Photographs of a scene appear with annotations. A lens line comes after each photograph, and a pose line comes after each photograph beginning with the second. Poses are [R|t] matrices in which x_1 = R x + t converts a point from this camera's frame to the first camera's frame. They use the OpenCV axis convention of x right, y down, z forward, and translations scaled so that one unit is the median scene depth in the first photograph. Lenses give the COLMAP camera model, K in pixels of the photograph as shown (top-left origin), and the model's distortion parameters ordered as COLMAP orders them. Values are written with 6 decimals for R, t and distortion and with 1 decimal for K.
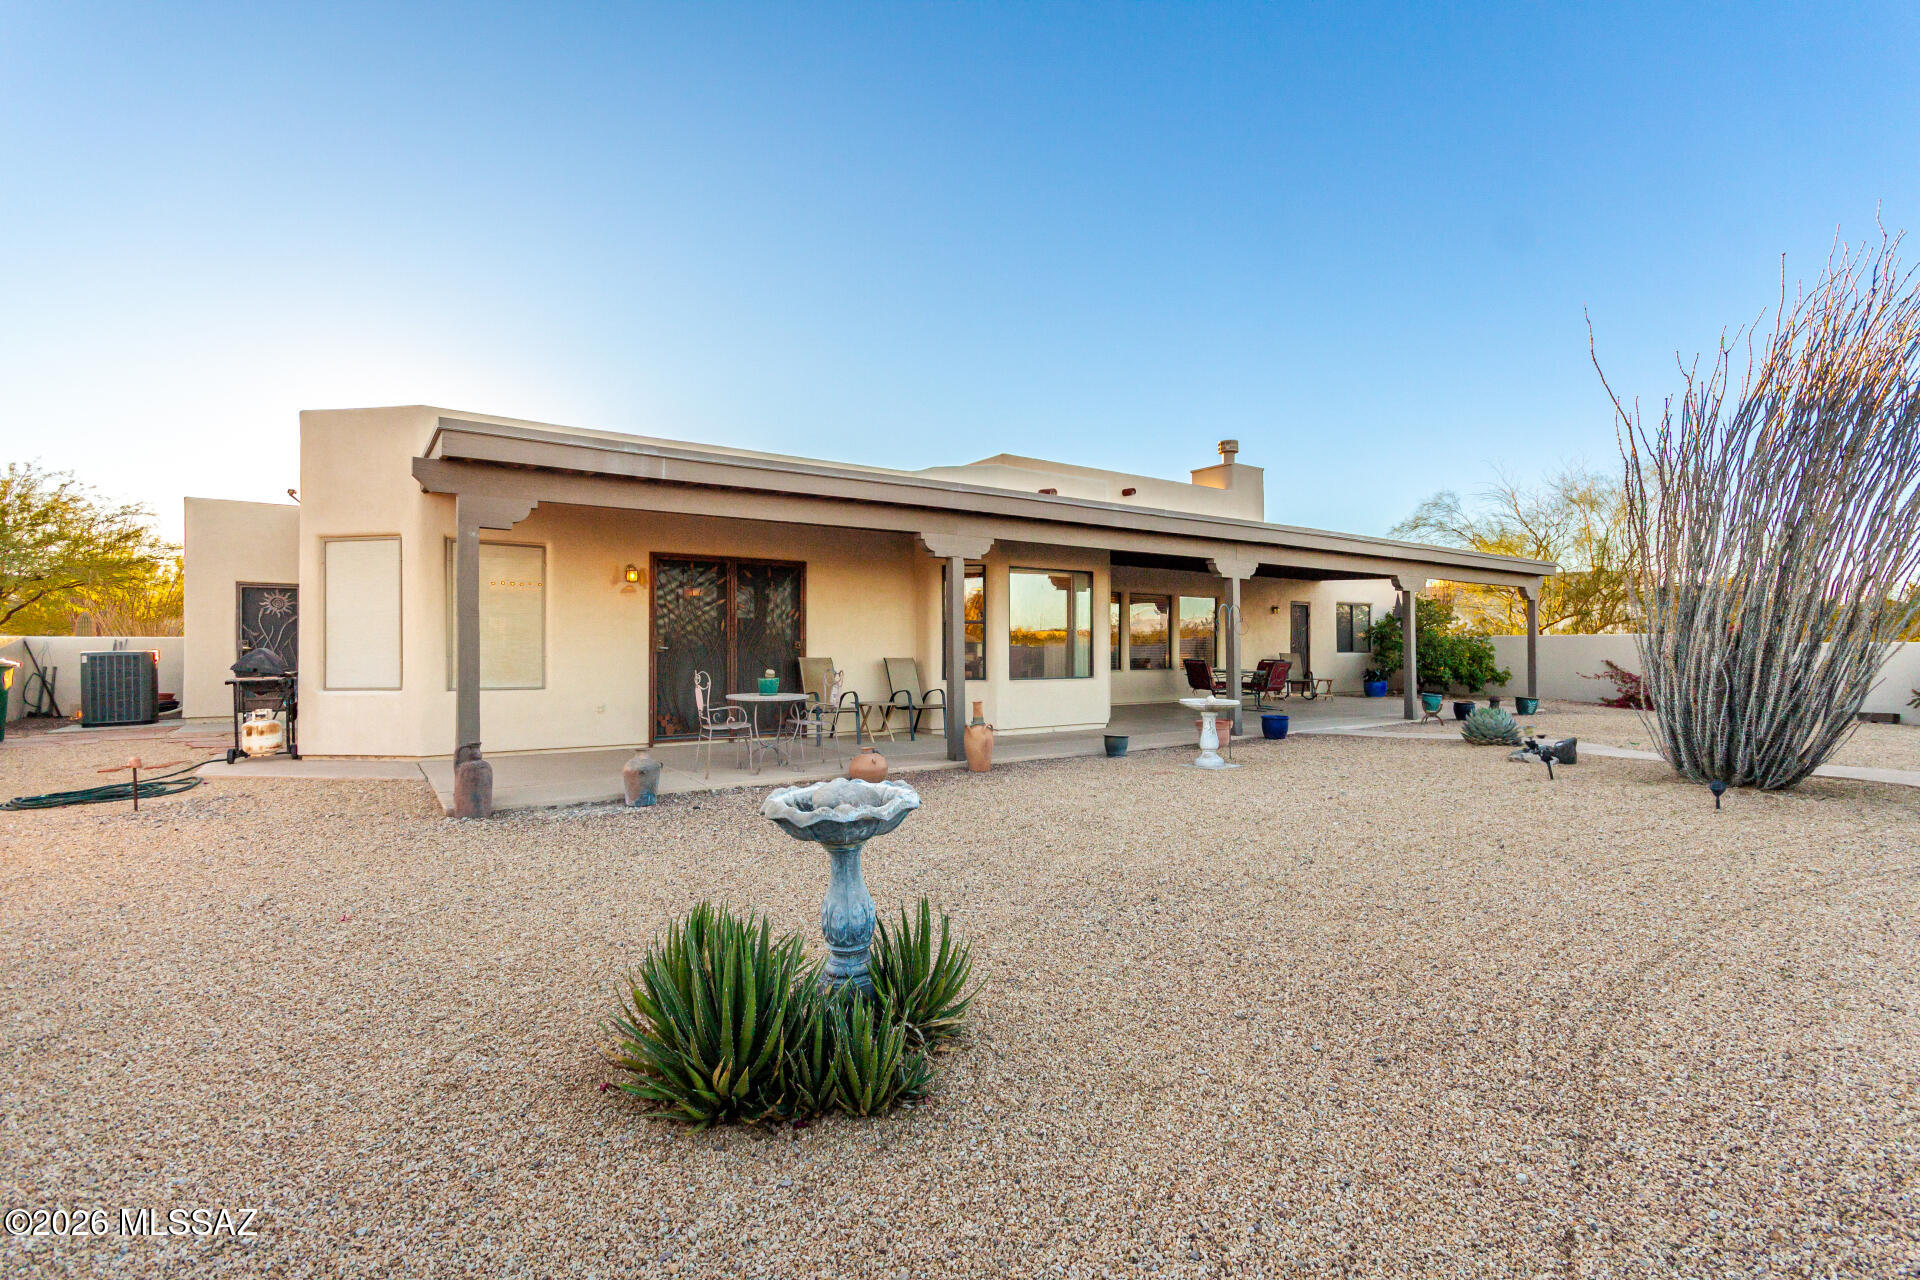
lens RADIAL K [[869.3, 0, 960.0], [0, 869.3, 640.0], [0, 0, 1]] dist [0.000064, 0.000005]
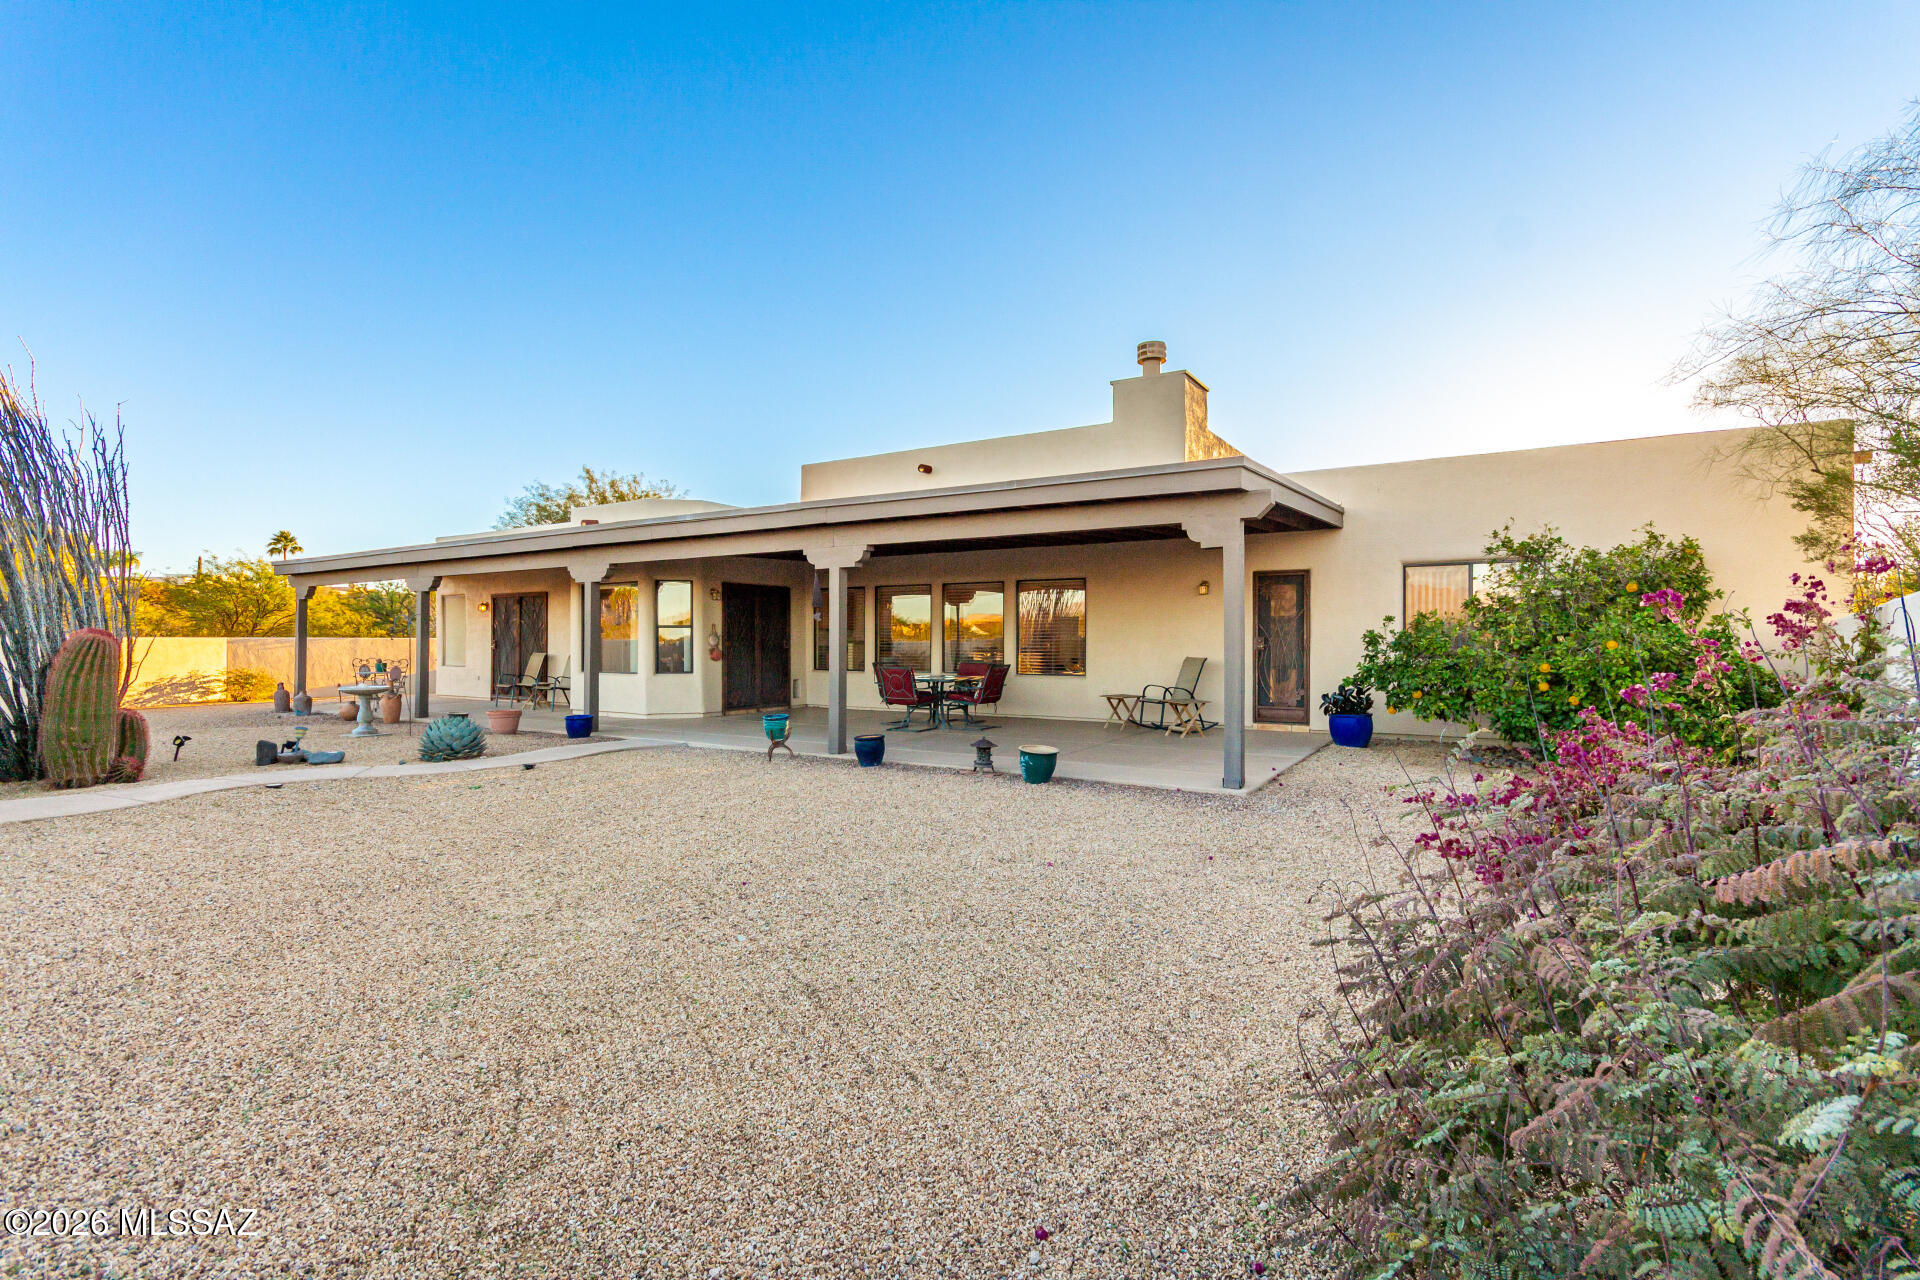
lens RADIAL K [[869.3, 0, 960.0], [0, 869.3, 640.0], [0, 0, 1]] dist [0.000064, 0.000005]
pose [[0.397930, -0.007332, -0.917386, 1.247026], [-0.000780, 0.999965, -0.008331, 0.007656], [0.917415, 0.004031, 0.397910, 0.836993]]
